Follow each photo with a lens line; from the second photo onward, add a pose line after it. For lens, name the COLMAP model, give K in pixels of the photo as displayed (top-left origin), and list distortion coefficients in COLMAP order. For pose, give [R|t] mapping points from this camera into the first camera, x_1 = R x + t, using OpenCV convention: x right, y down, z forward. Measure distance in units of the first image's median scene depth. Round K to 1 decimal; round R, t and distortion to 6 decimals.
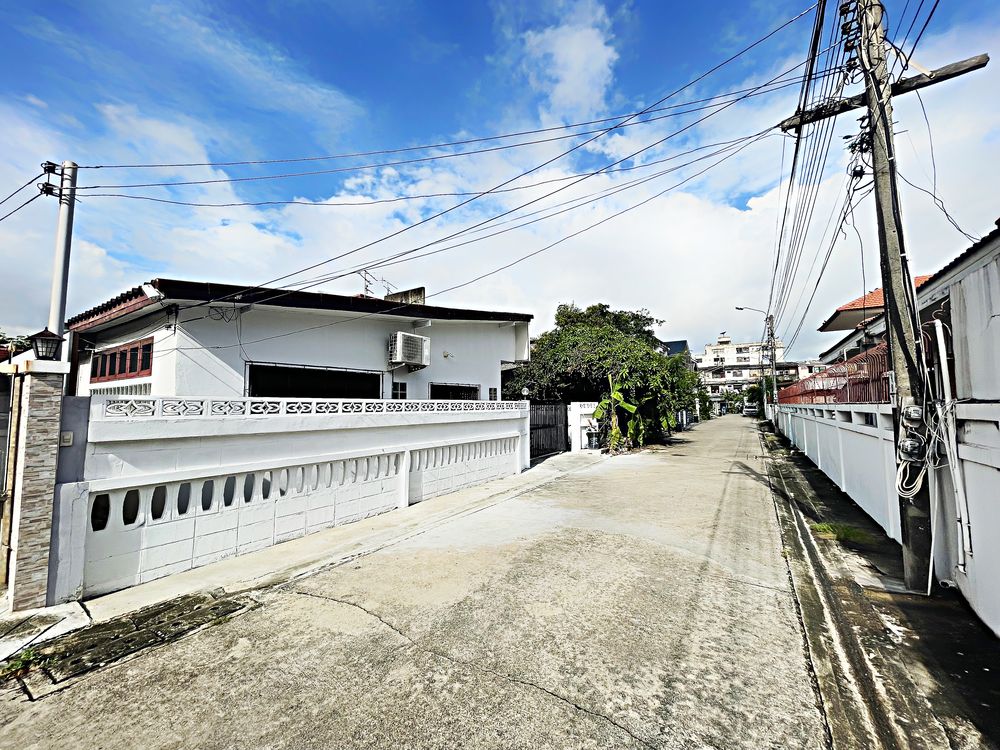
lens RADIAL K [[405.9, 0, 500.0], [0, 405.9, 375.0], [0, 0, 1]] dist [-0.002418, -0.000353]
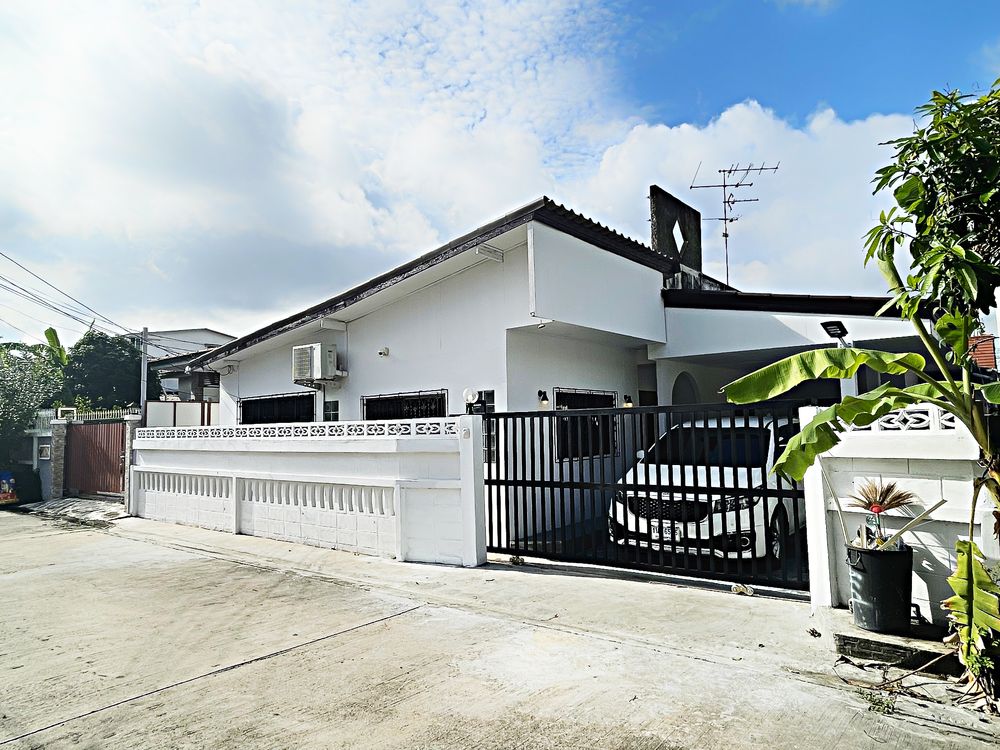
lens RADIAL K [[623.0, 0, 500.0], [0, 623.0, 375.0], [0, 0, 1]] dist [-0.010730, -0.000012]
pose [[-0.101211, -0.076150, -0.991946, 0.976989], [0.096086, 0.991657, -0.085932, 0.106354], [0.990214, -0.104009, -0.093050, 1.443290]]
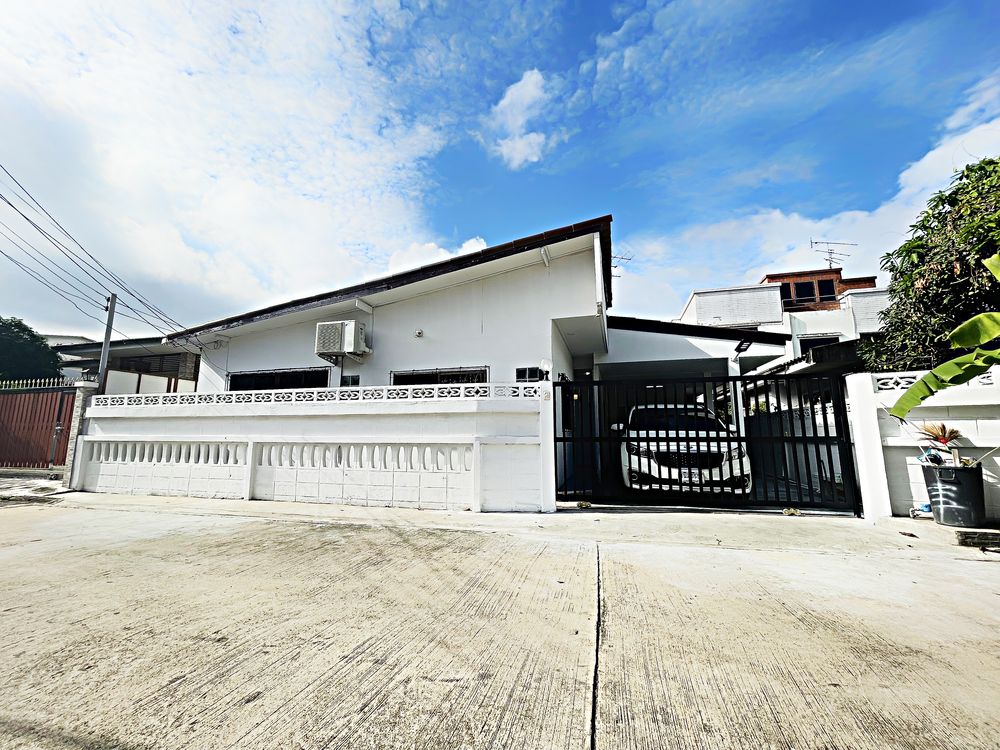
lens RADIAL K [[405.9, 0, 500.0], [0, 405.9, 375.0], [0, 0, 1]] dist [-0.002418, -0.000353]
pose [[0.294259, -0.137650, -0.945761, 0.714337], [0.069330, 0.990041, -0.122524, 0.150840], [0.953208, -0.029516, 0.300872, 1.026924]]
